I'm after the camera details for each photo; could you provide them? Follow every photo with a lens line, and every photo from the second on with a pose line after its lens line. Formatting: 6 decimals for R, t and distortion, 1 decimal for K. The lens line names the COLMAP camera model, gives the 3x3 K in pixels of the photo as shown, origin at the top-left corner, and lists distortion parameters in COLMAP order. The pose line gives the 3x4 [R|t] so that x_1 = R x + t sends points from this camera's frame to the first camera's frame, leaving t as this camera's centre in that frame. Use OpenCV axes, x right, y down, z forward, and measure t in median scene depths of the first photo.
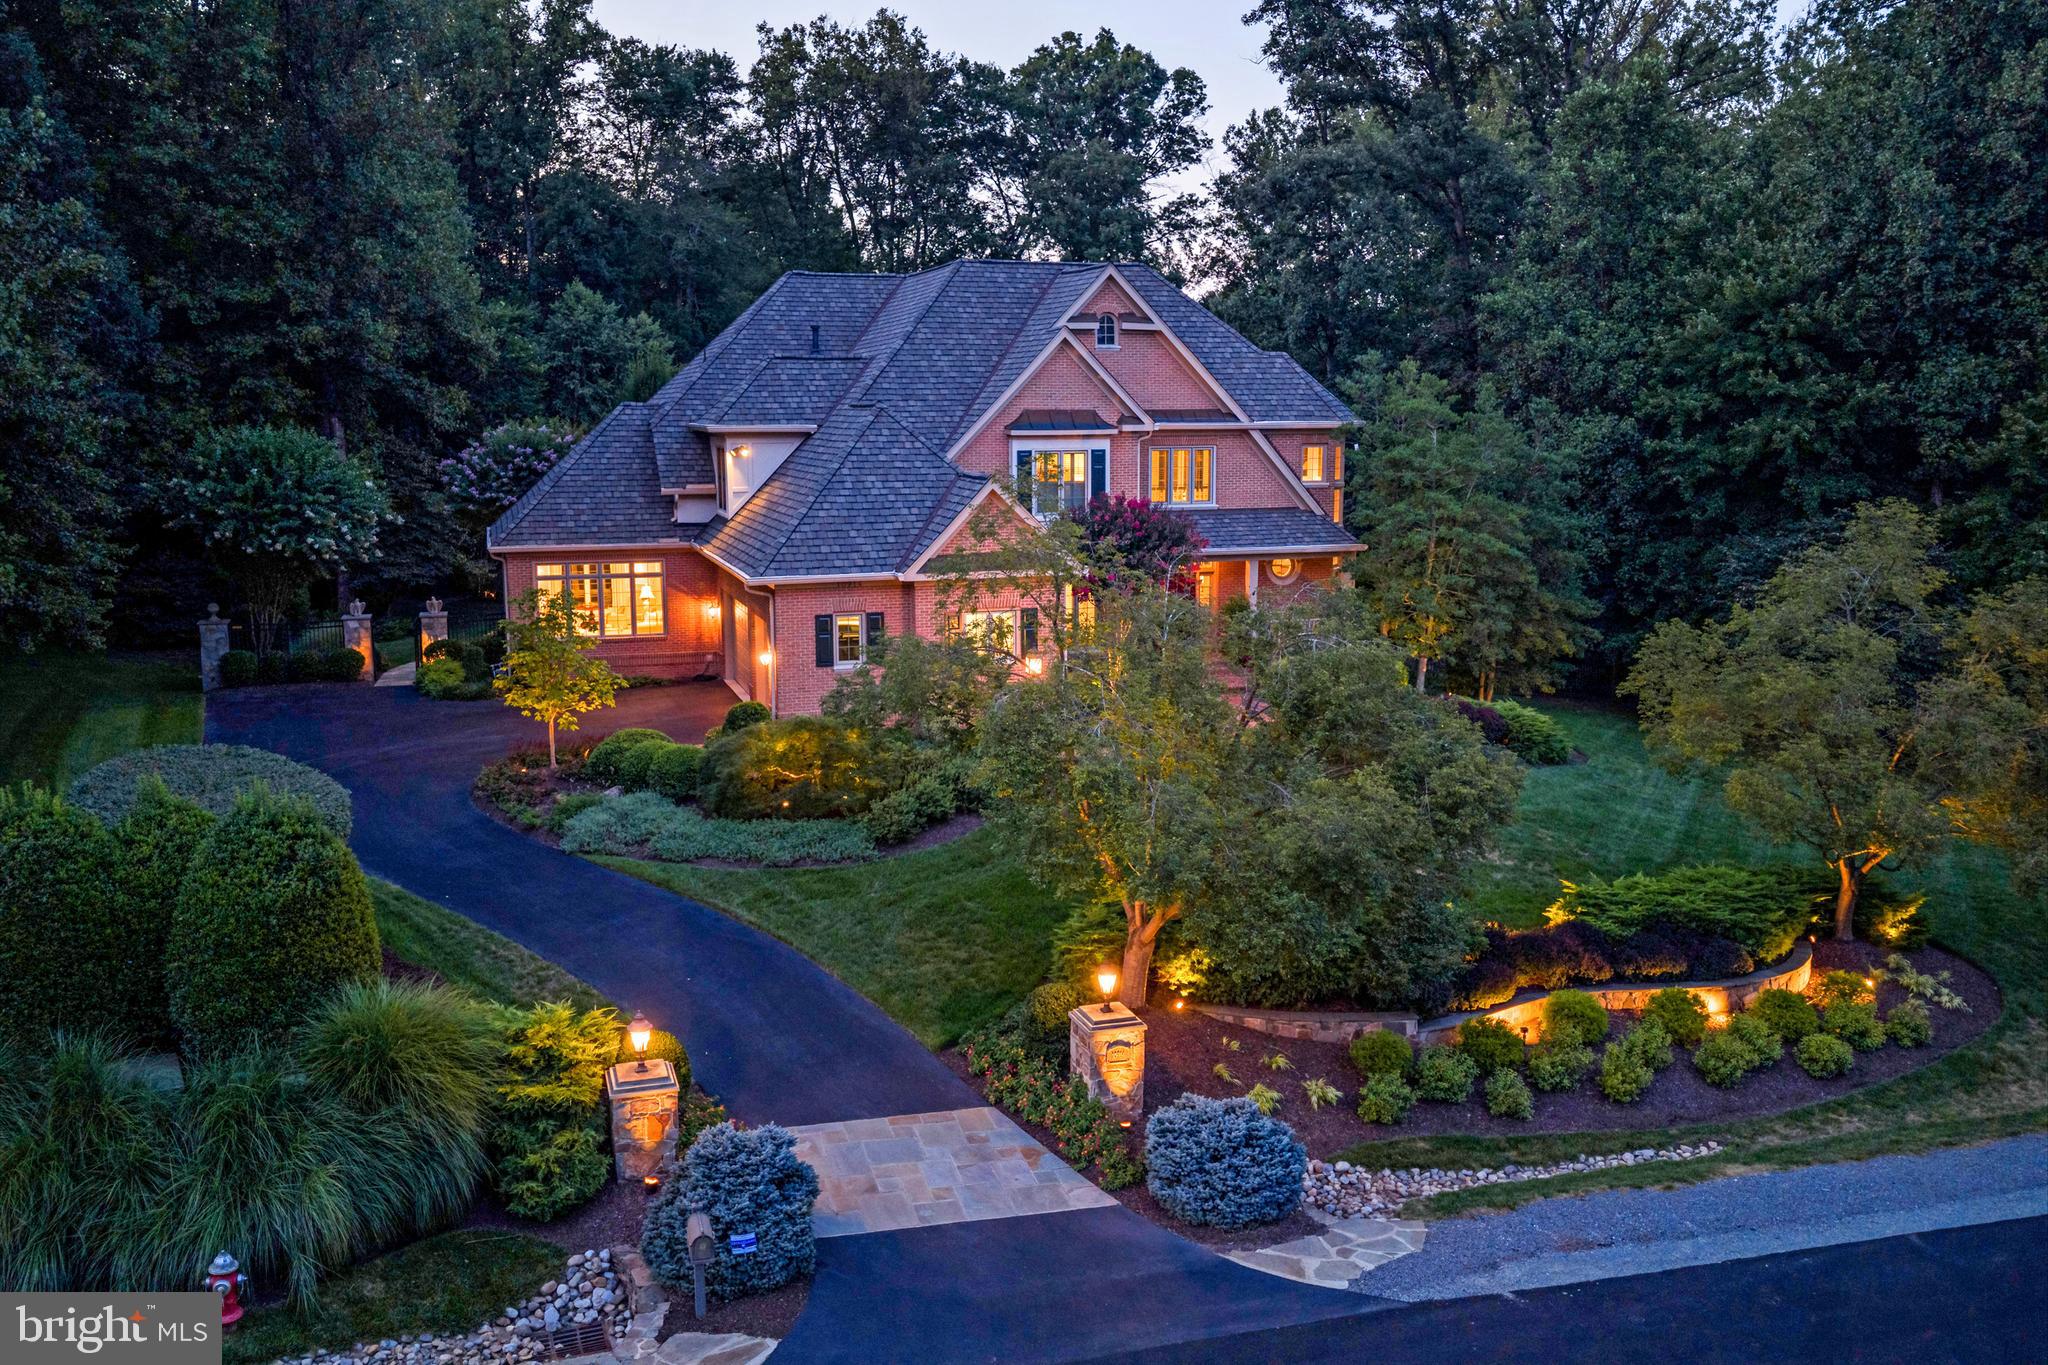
lens RADIAL K [[1684.5, 0, 1037.8], [0, 1684.5, 668.1], [0, 0, 1]] dist [0.017592, -0.019372]
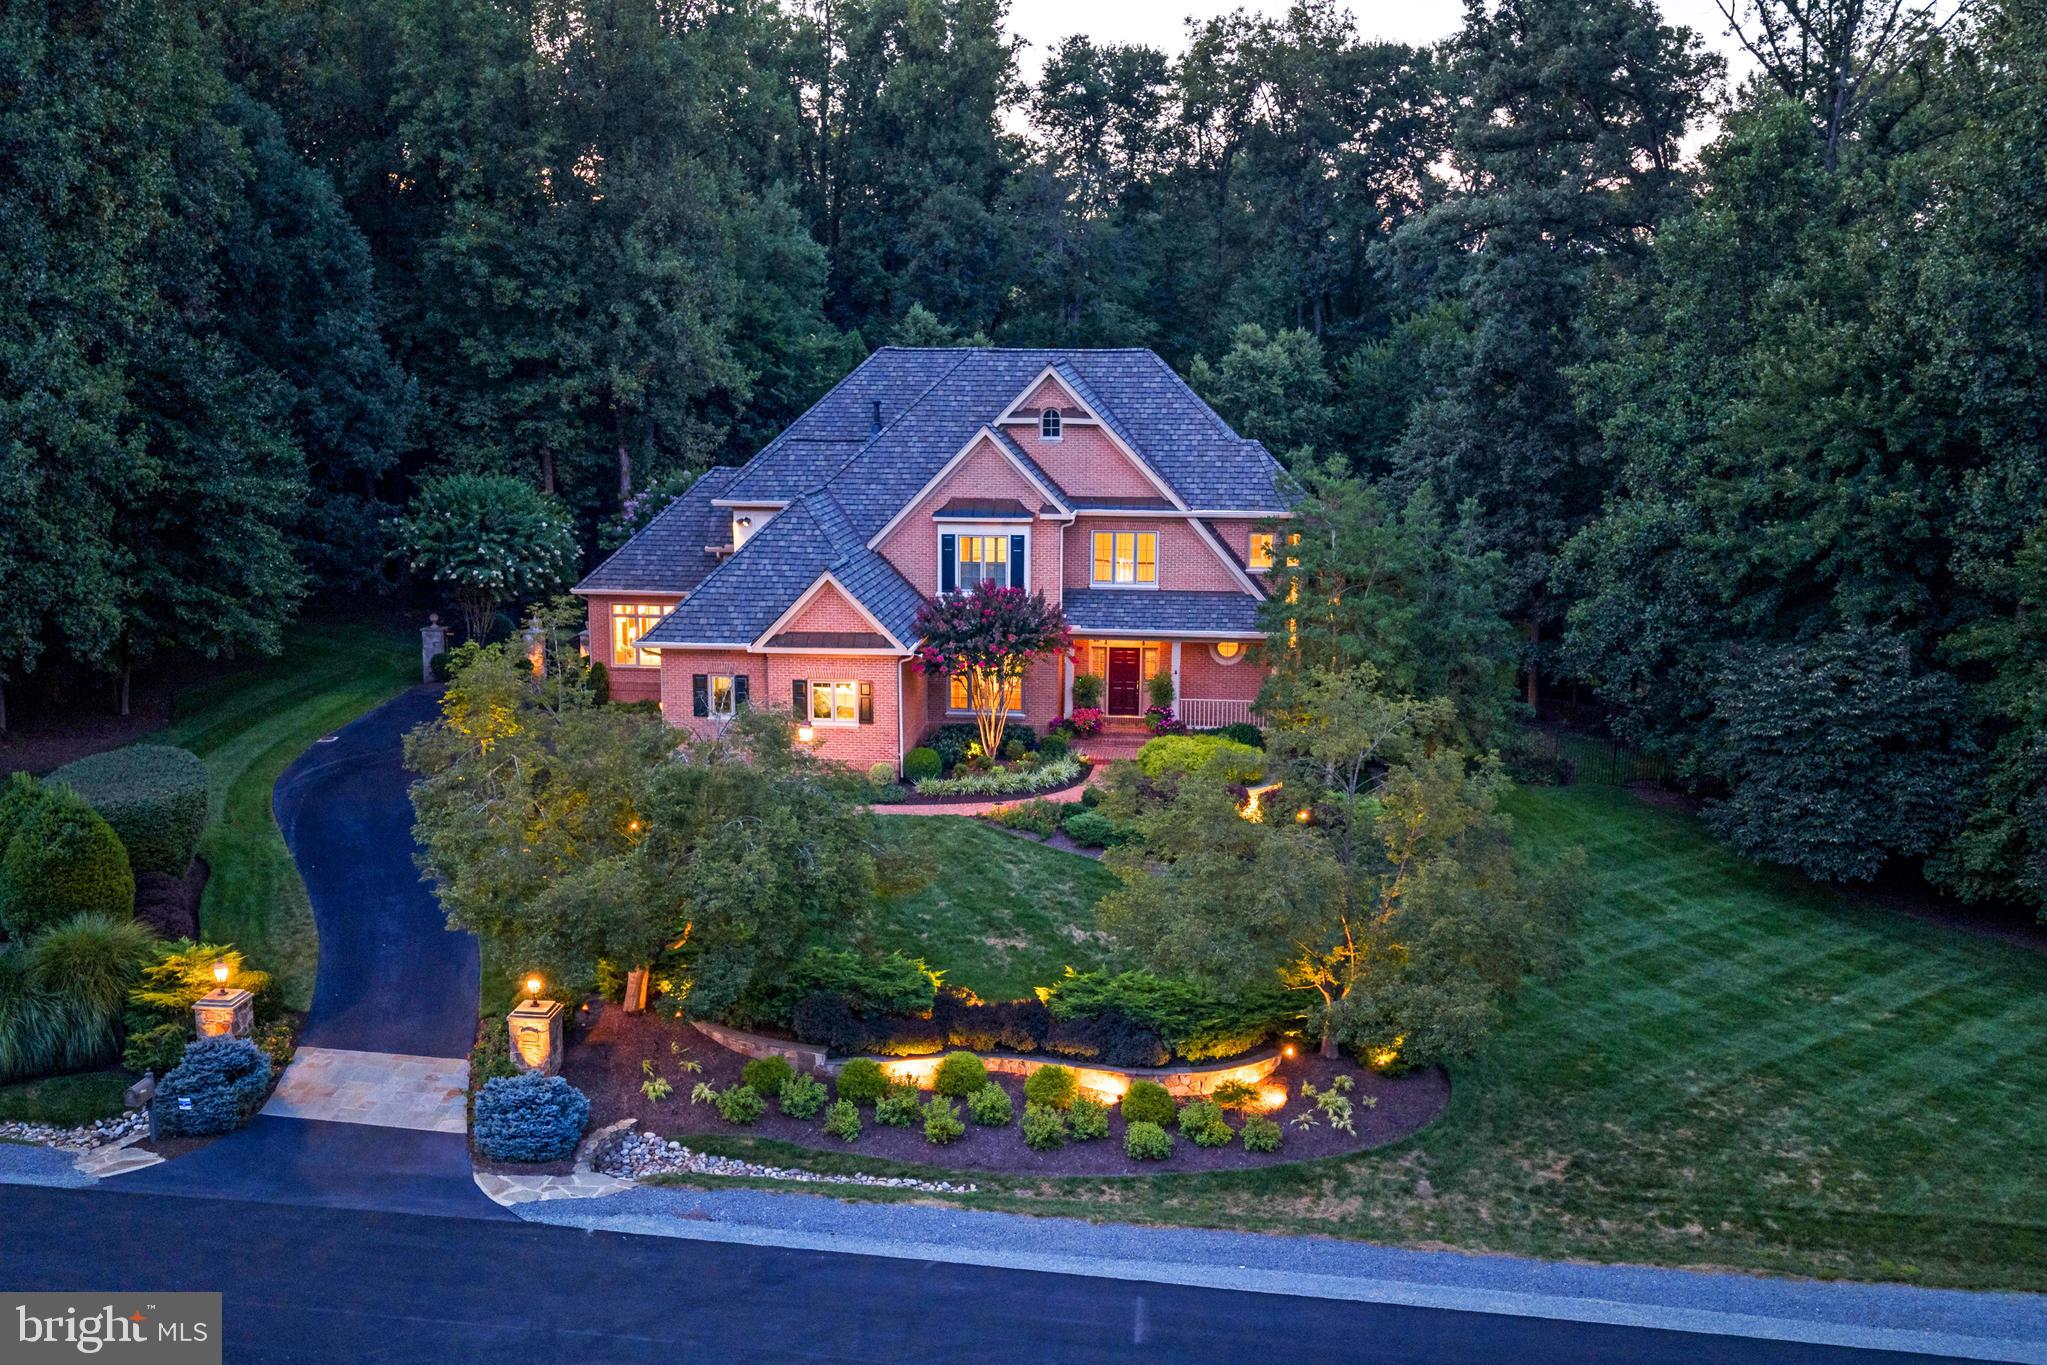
lens RADIAL K [[1874.8, 0, 998.5], [0, 1874.8, 743.5], [0, 0, 1]] dist [0.011560, 0.000000]
pose [[0.910770, 0.092892, -0.402330, 0.525664], [-0.069956, 0.994994, 0.071366, -0.079278], [0.406946, -0.036852, 0.912709, -0.133682]]
